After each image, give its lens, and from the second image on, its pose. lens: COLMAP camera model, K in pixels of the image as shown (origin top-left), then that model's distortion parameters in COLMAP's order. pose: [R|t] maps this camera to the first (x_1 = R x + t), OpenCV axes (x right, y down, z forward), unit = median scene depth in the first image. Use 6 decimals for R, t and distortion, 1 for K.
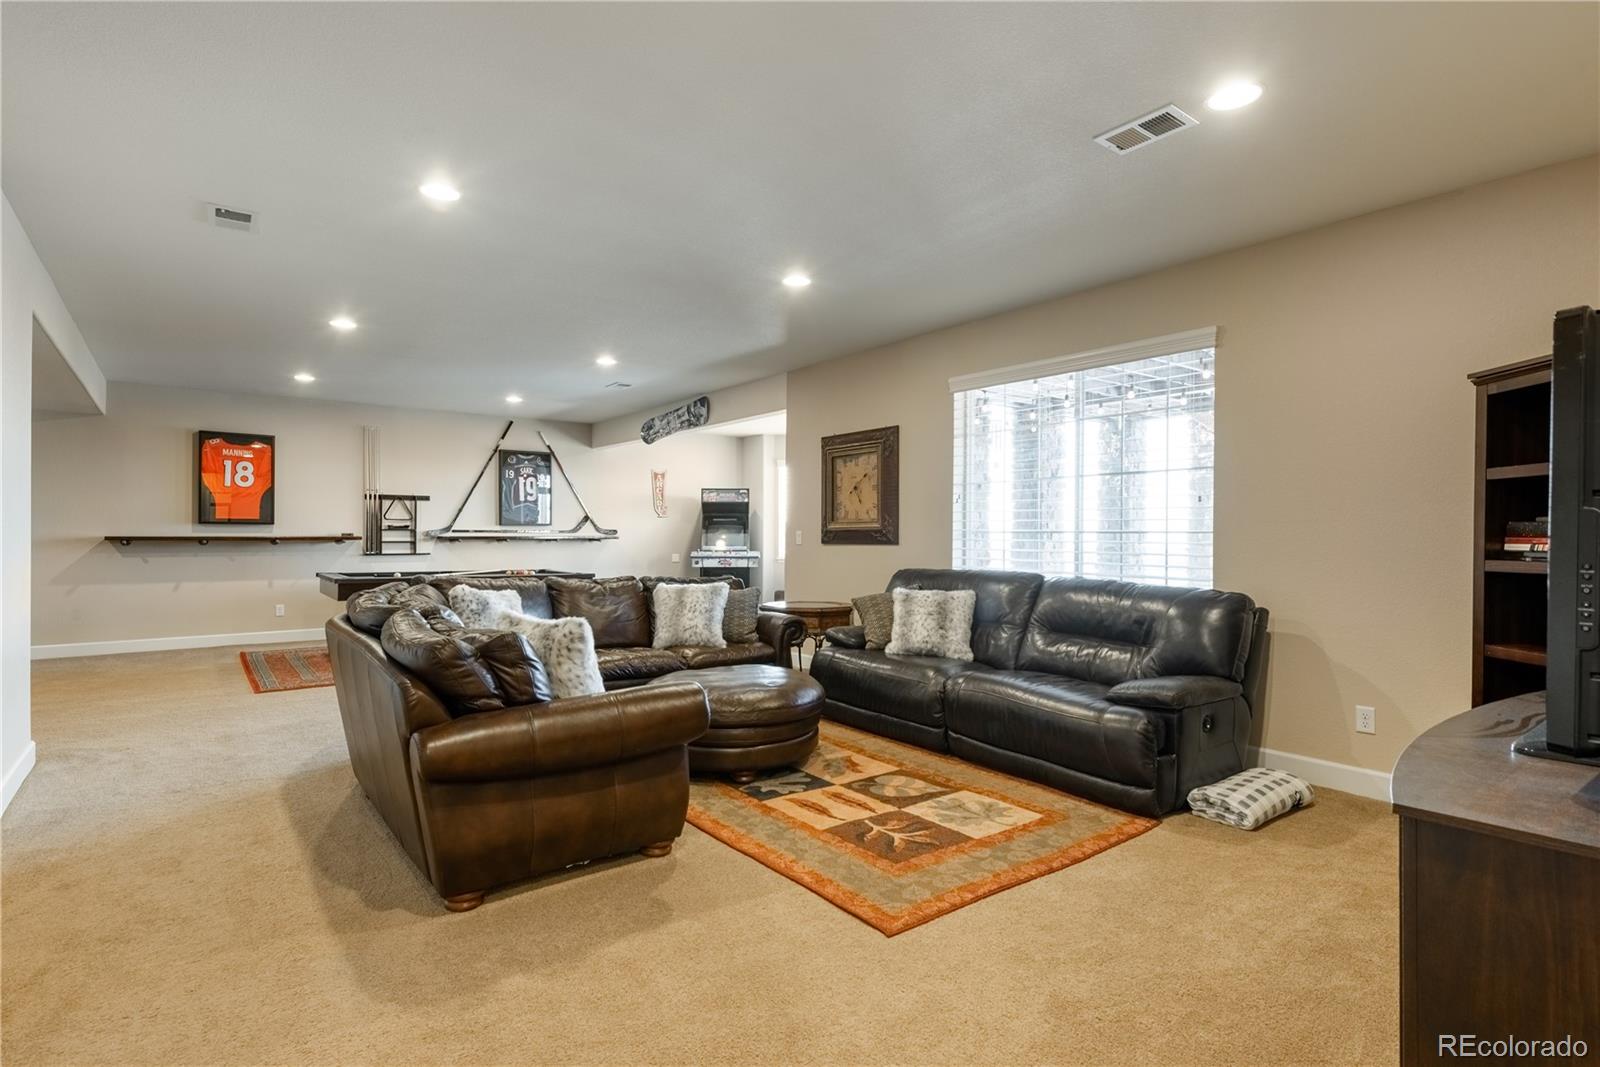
lens RADIAL K [[778.7, 0, 800.0], [0, 778.7, 533.5], [0, 0, 1]] dist [-0.000245, -0.000353]
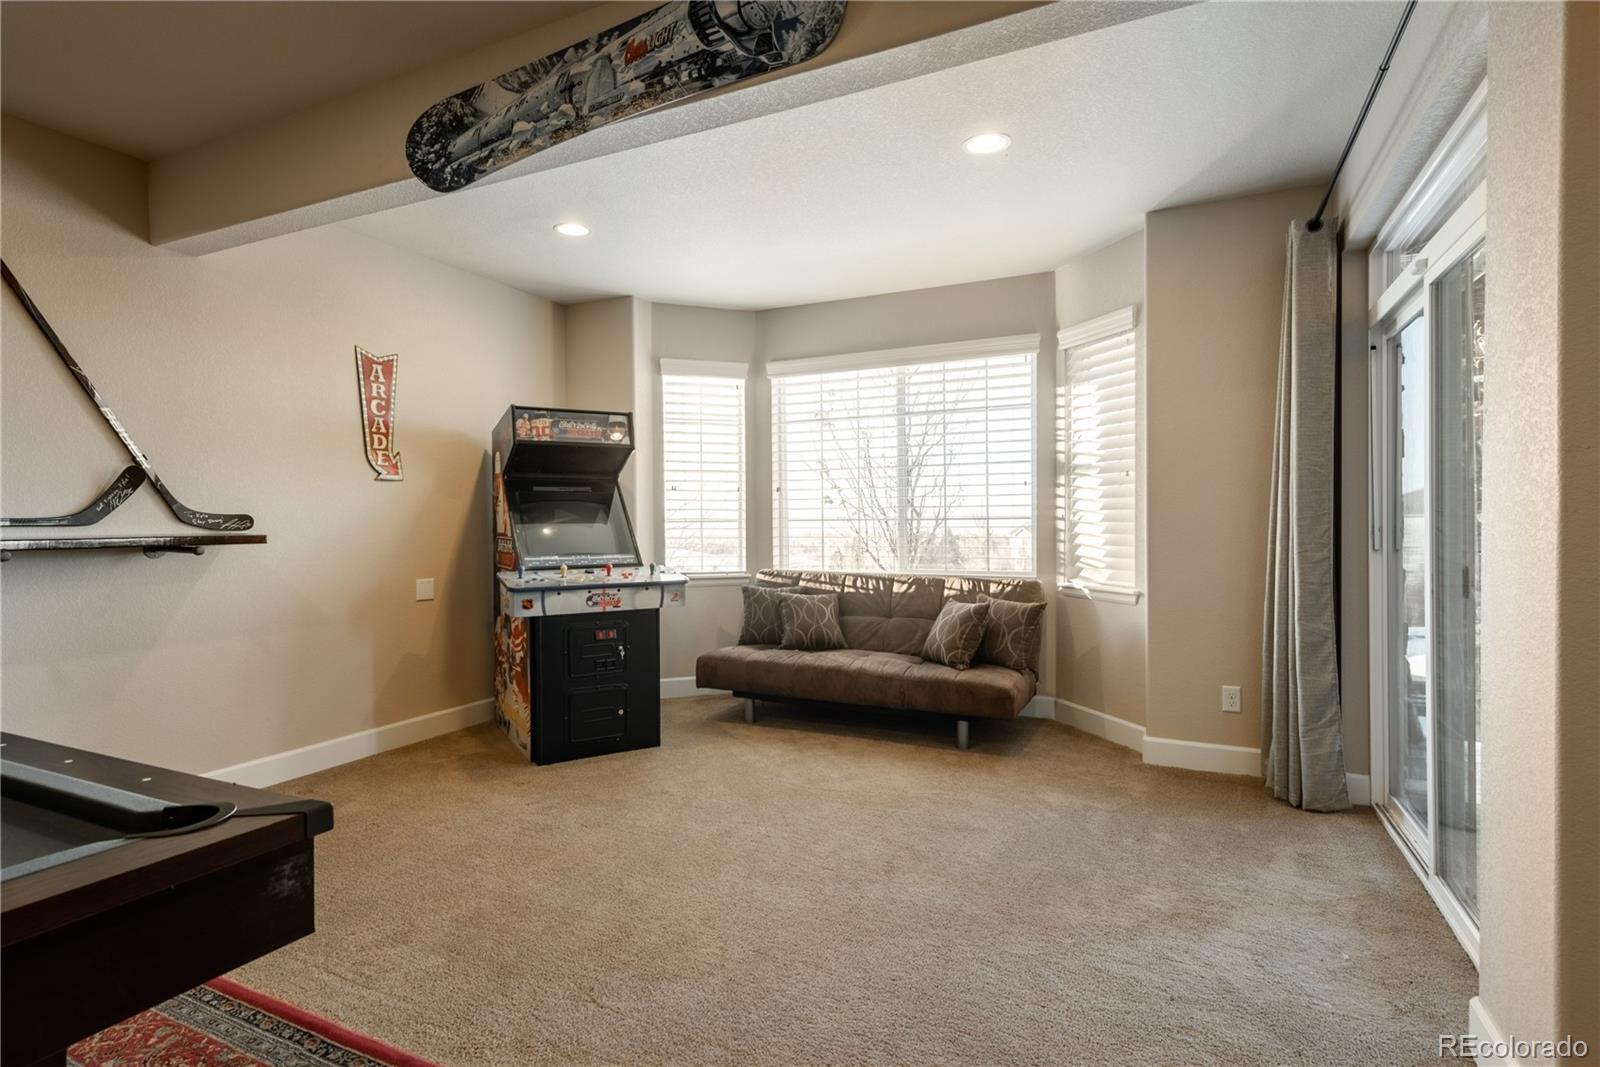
lens RADIAL K [[795.9, 0, 800.0], [0, 795.9, 533.5], [0, 0, 1]] dist [0.000853, 0.000278]
pose [[0.893097, -0.015726, 0.449590, -0.212380], [0.008749, 0.999807, 0.017592, -0.001020], [-0.449780, -0.011778, 0.893062, 0.706506]]
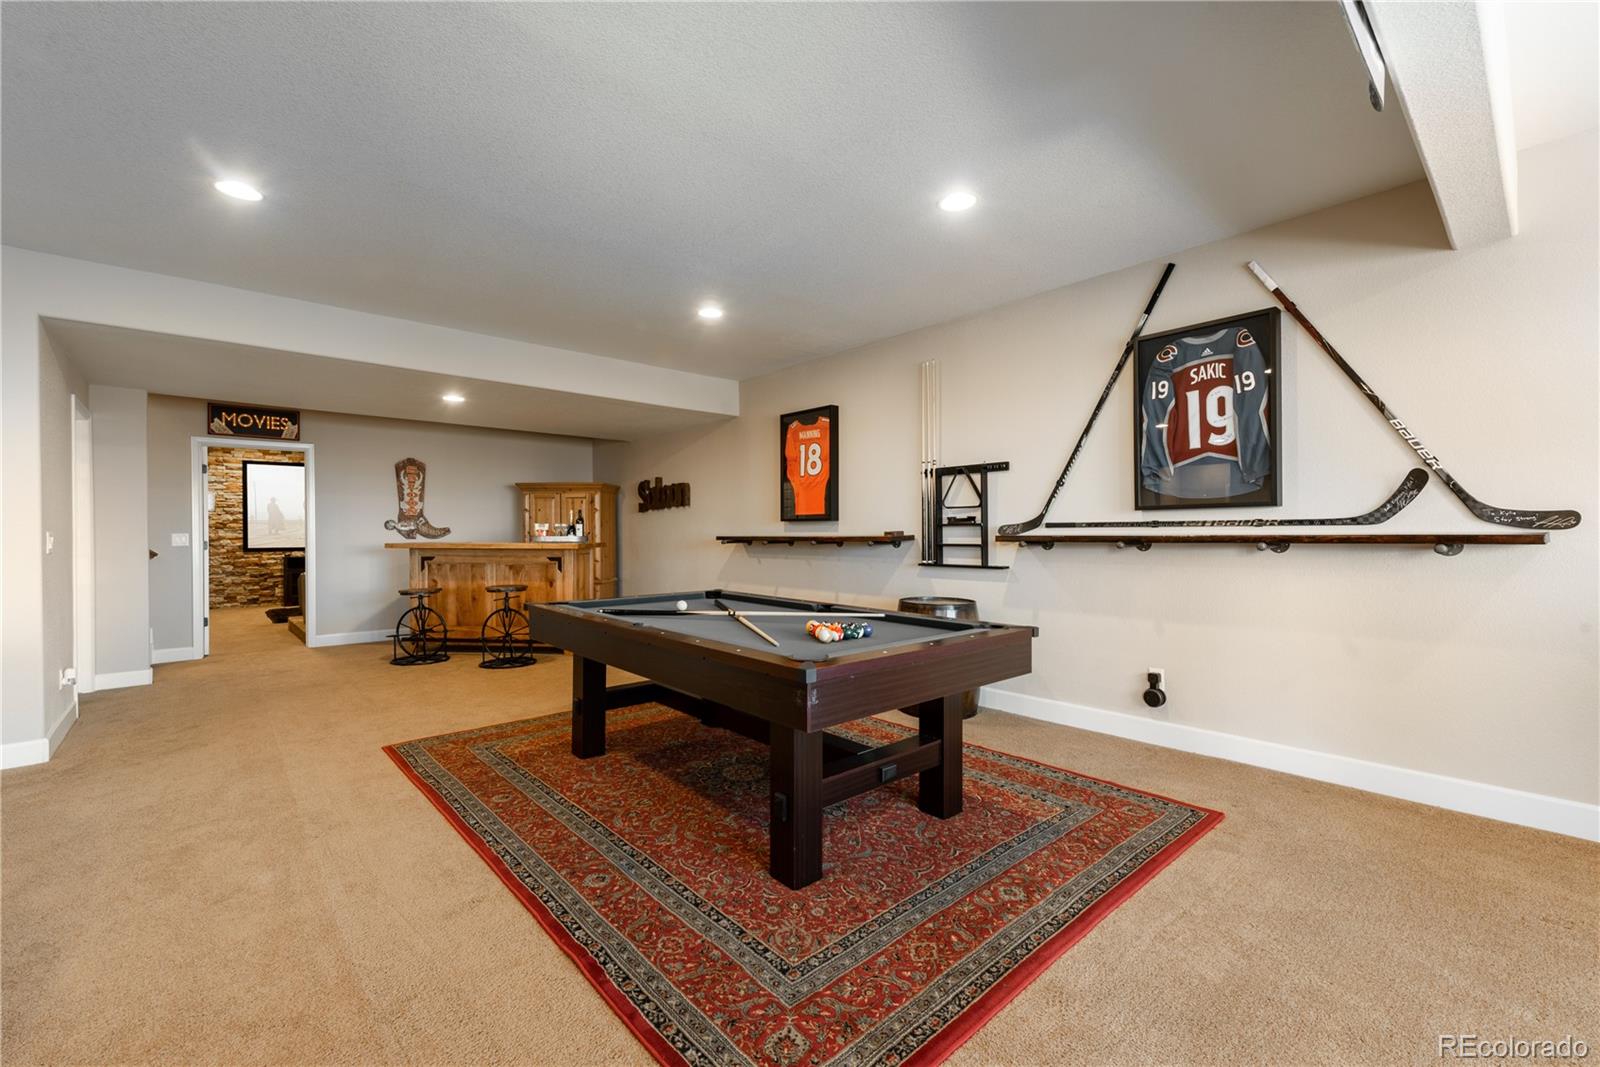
lens RADIAL K [[664.7, 0, 800.0], [0, 664.7, 533.5], [0, 0, 1]] dist [0.000693, 0.000036]
pose [[0.060048, -0.003960, -0.998188, -0.022828], [0.006257, 0.999974, -0.003591, 0.002809], [0.998176, -0.006030, 0.060071, 0.836968]]
